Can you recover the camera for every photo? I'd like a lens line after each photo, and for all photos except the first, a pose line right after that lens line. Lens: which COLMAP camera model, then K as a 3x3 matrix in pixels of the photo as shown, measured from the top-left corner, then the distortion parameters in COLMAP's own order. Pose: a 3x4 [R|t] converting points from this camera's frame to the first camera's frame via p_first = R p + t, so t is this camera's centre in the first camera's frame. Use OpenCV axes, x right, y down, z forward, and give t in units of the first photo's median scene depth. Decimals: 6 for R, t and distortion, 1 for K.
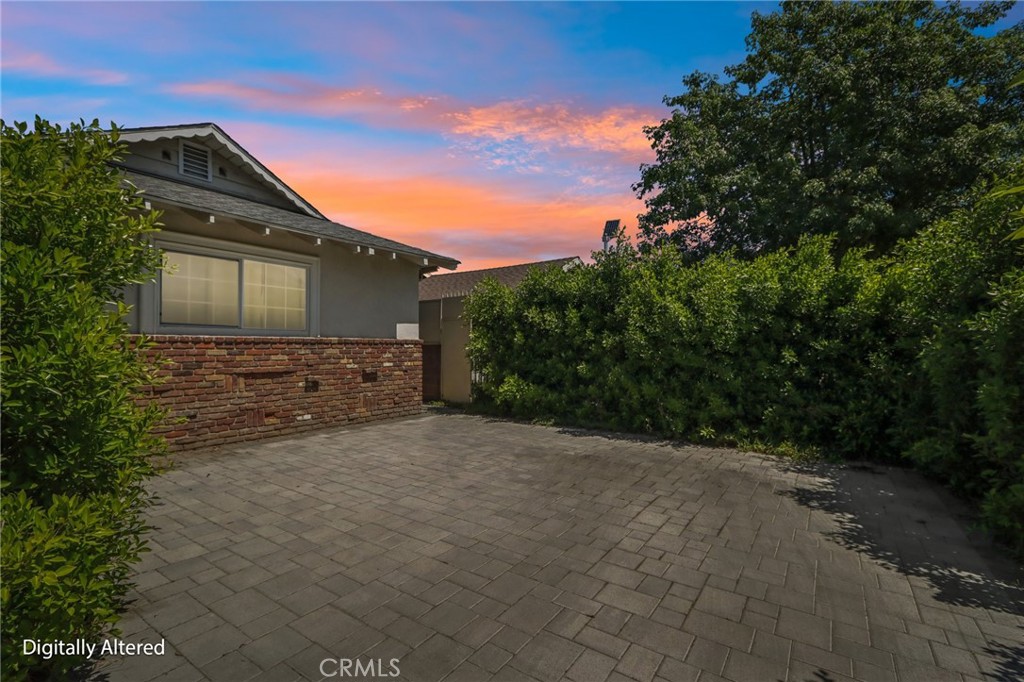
lens RADIAL K [[482.6, 0, 515.4], [0, 482.6, 343.9], [0, 0, 1]] dist [-0.016683, 0.002897]
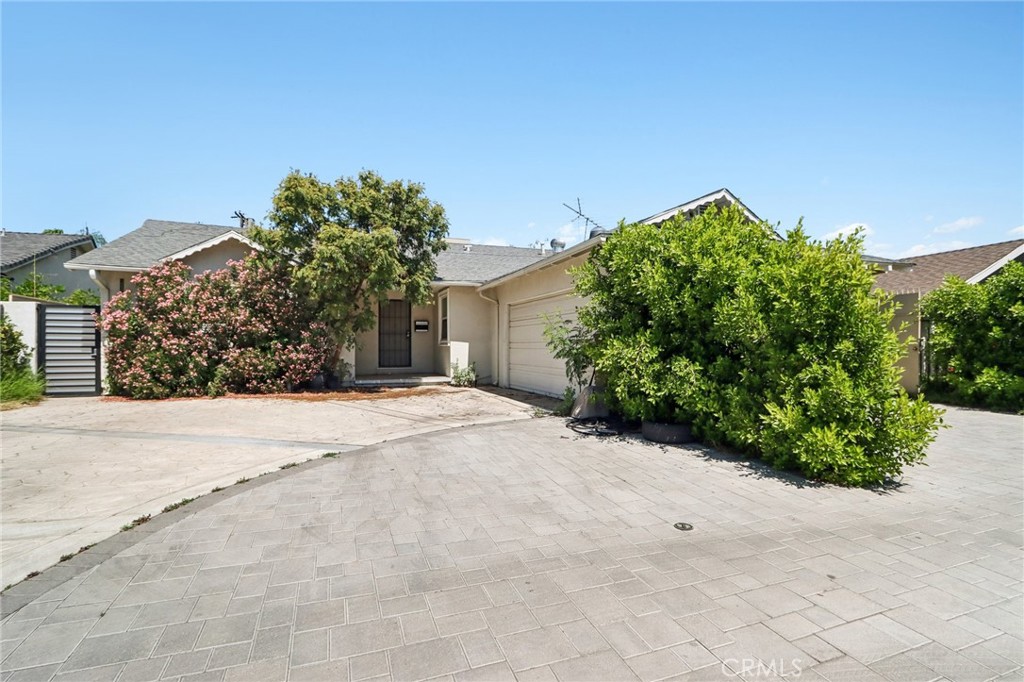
lens RADIAL K [[482.6, 0, 507.0], [0, 482.6, 344.5], [0, 0, 1]] dist [-0.016683, 0.002897]
pose [[0.810233, 0.001144, -0.586107, -0.262581], [0.007689, 0.999891, 0.012581, -0.007448], [0.586057, -0.014700, 0.810136, -0.488139]]
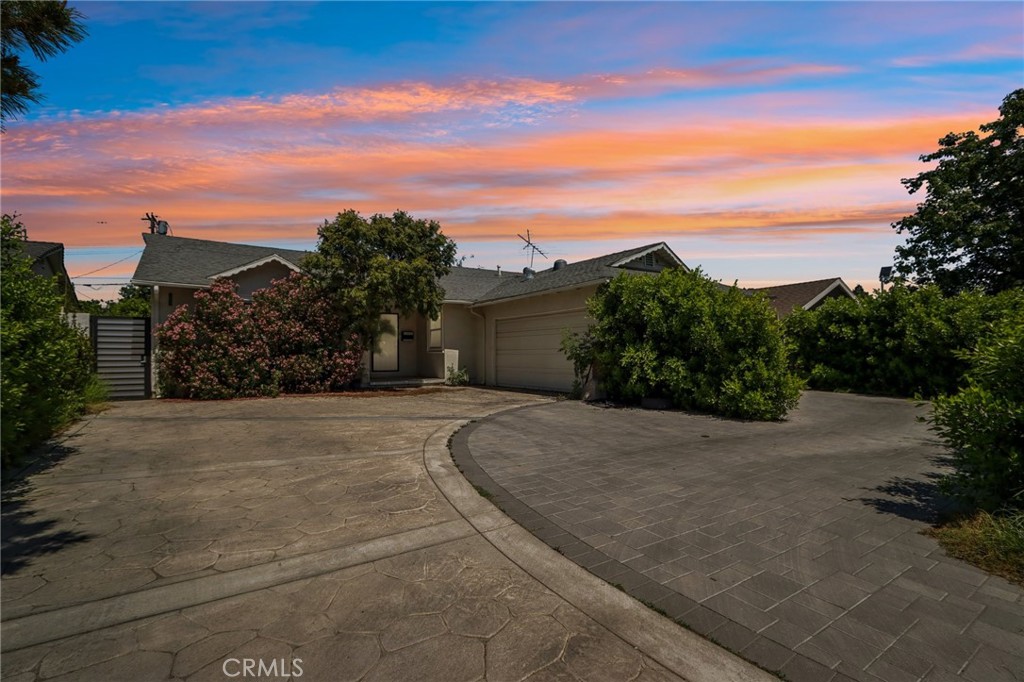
lens RADIAL K [[482.6, 0, 510.9], [0, 482.6, 343.2], [0, 0, 1]] dist [-0.016683, 0.002897]
pose [[0.924153, -0.011010, -0.381865, -0.378061], [0.009691, 0.999939, -0.005375, -0.009815], [0.381900, 0.001267, 0.924203, -1.020507]]
